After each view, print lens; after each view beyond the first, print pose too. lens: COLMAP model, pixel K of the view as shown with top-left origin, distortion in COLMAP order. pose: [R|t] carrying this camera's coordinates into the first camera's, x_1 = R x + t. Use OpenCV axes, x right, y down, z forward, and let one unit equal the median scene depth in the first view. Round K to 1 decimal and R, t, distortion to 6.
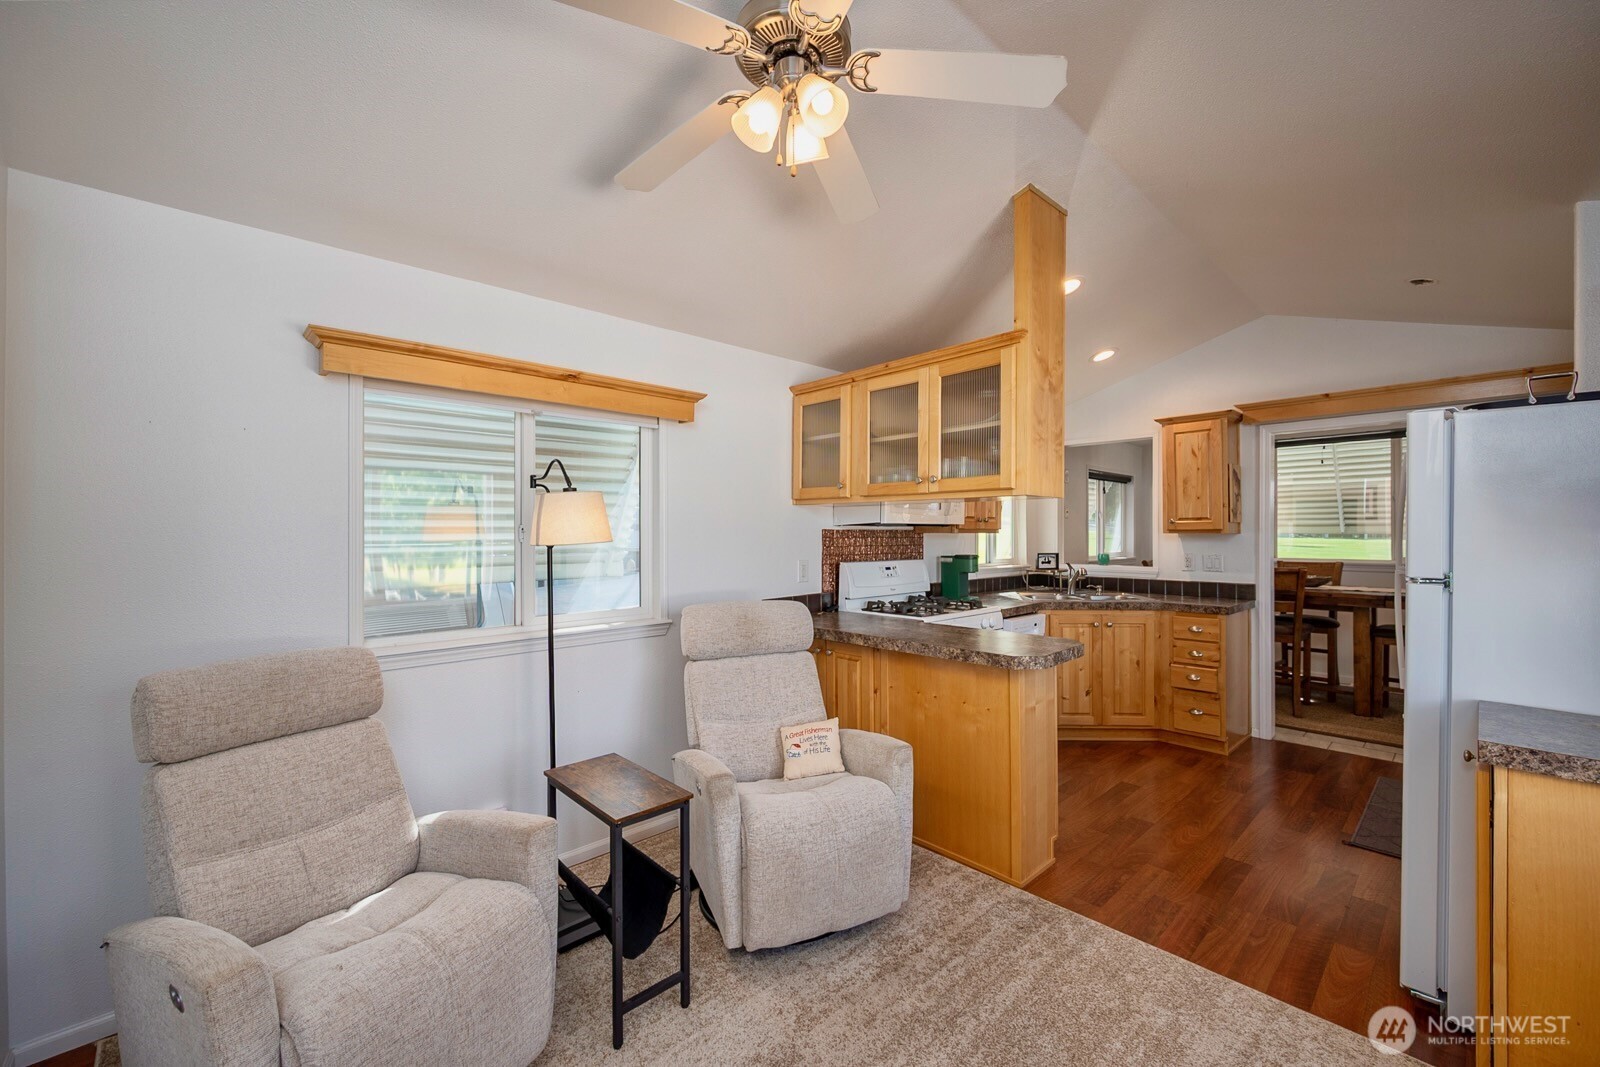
lens RADIAL K [[640.5, 0, 798.7], [0, 640.5, 530.5], [0, 0, 1]] dist [-0.000310, -0.000205]
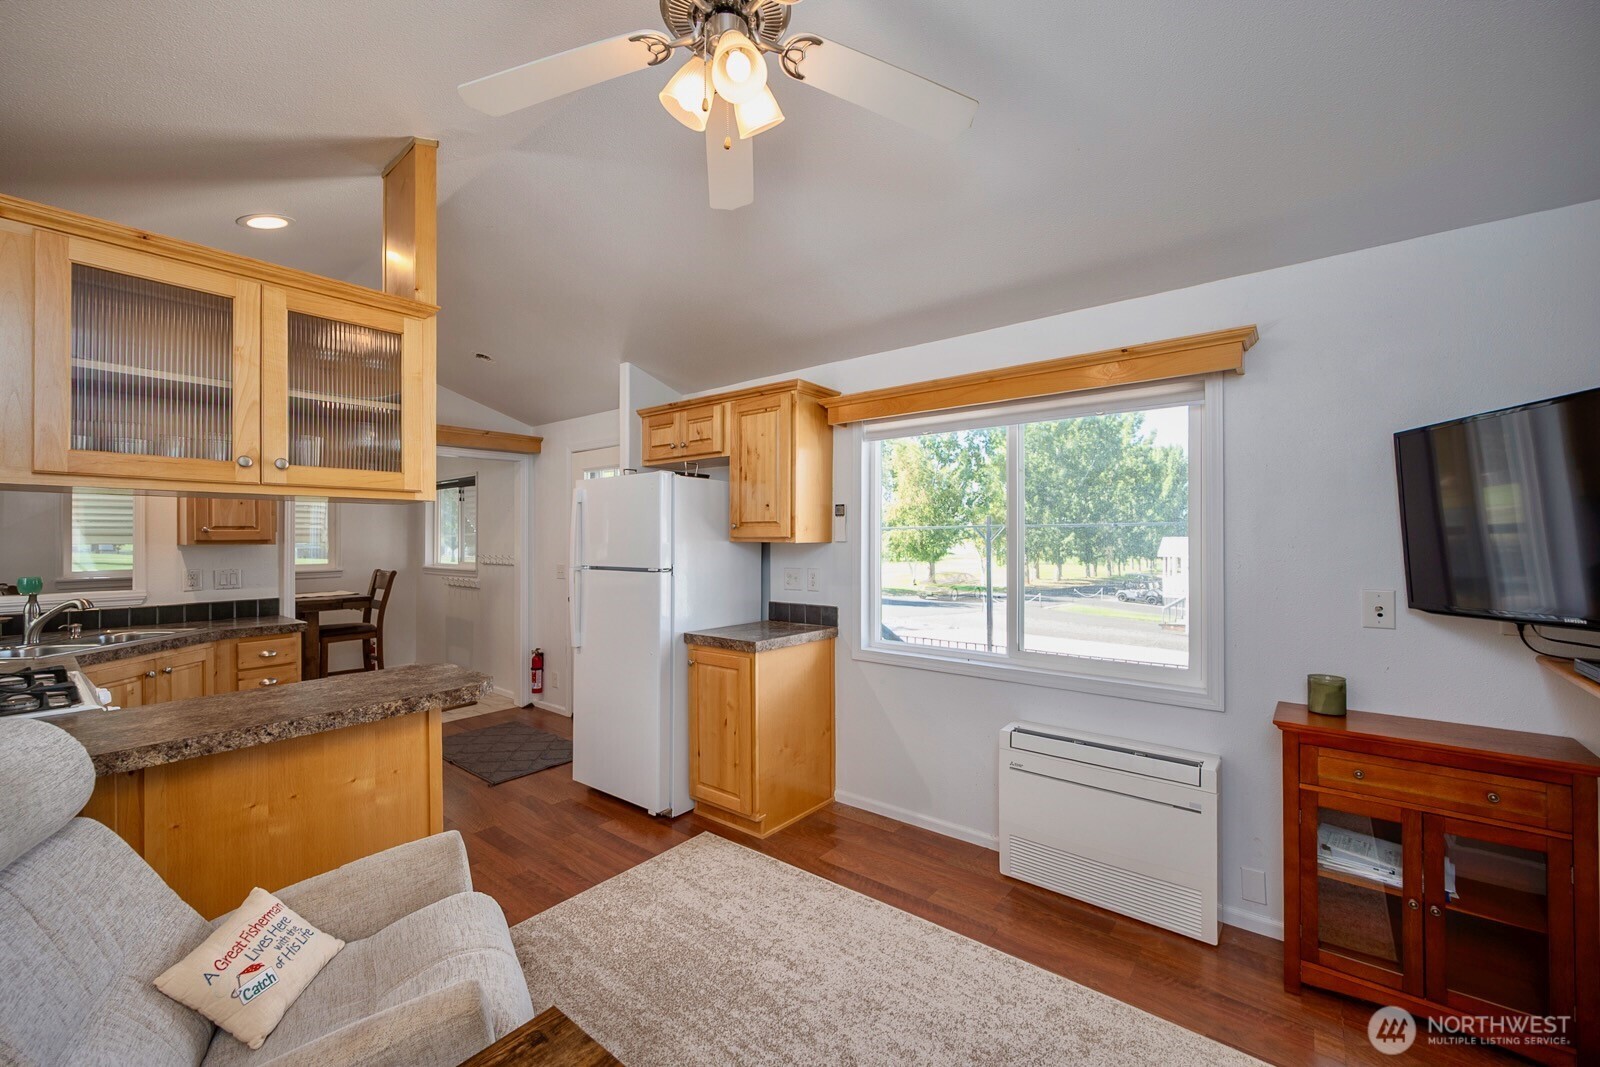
lens RADIAL K [[643.5, 0, 801.3], [0, 643.5, 537.8], [0, 0, 1]] dist [-0.000119, -0.000029]
pose [[-0.145809, 0.001492, 0.989312, -0.338564], [0.001635, 0.999998, -0.001268, -0.002288], [-0.989311, 0.001433, -0.145811, 0.382347]]
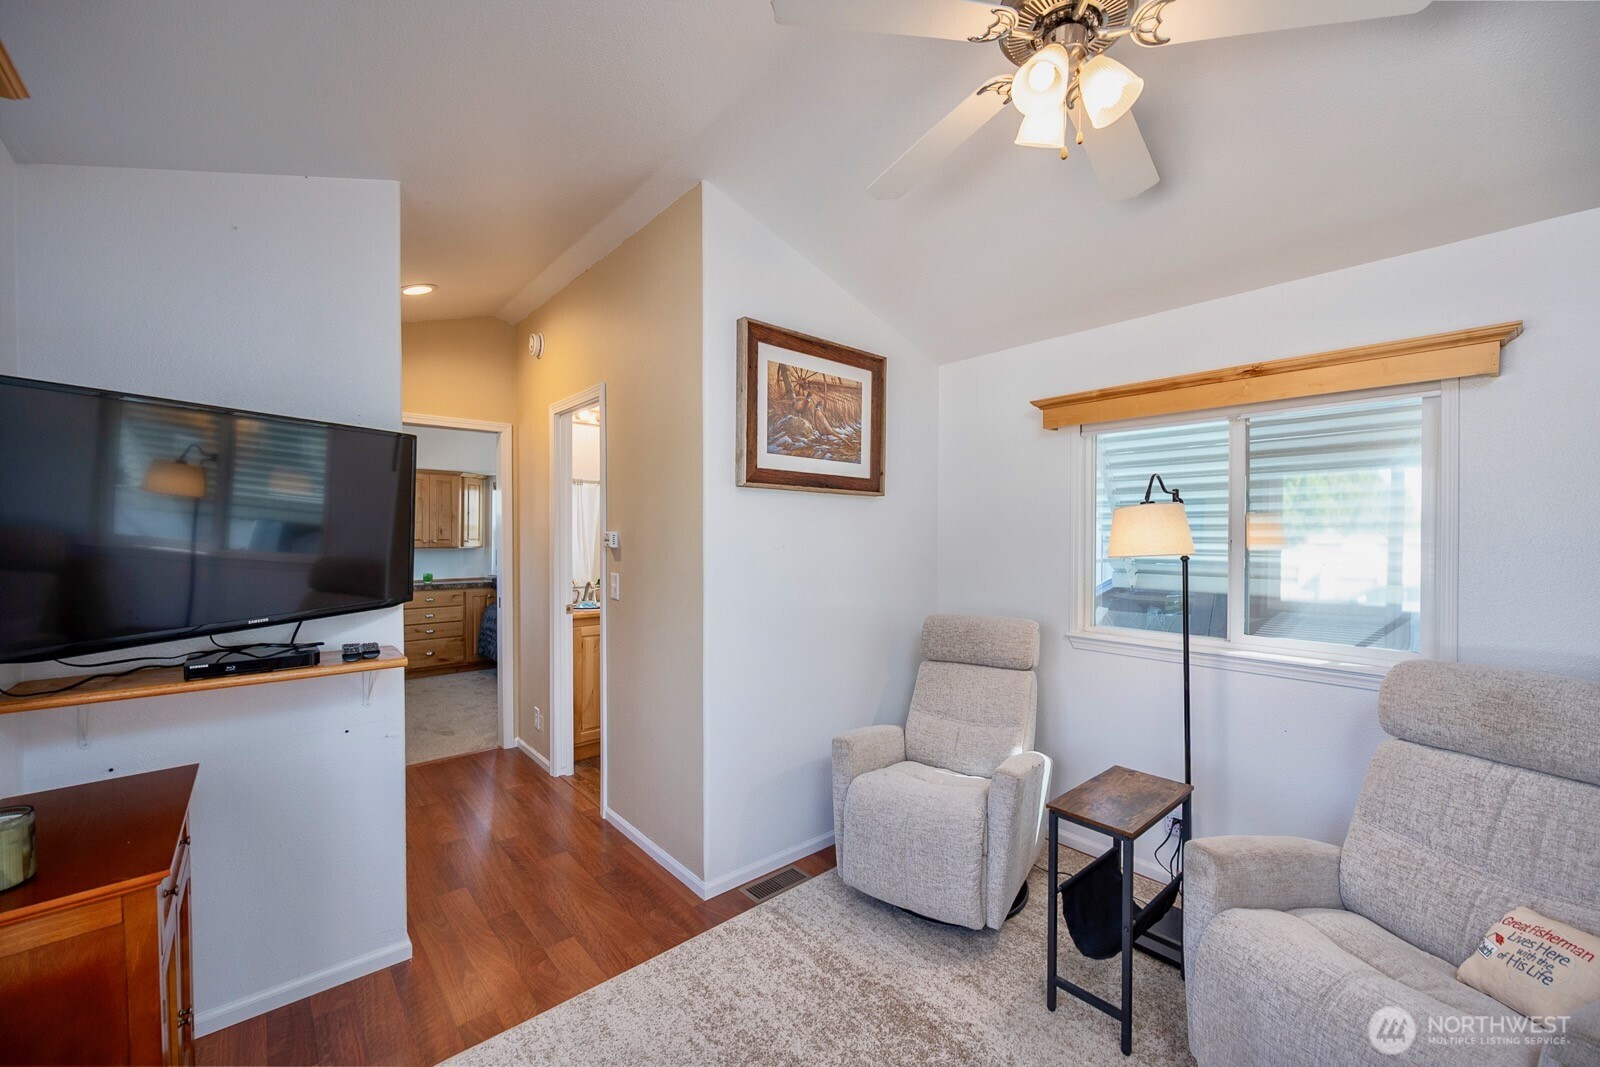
lens RADIAL K [[634.9, 0, 814.7], [0, 634.9, 535.0], [0, 0, 1]] dist [0.000792, 0.000083]
pose [[-0.029788, 0.006916, -0.999532, 0.334466], [-0.001144, 0.999975, 0.006953, -0.009077], [0.999556, 0.001351, -0.029779, 0.251682]]
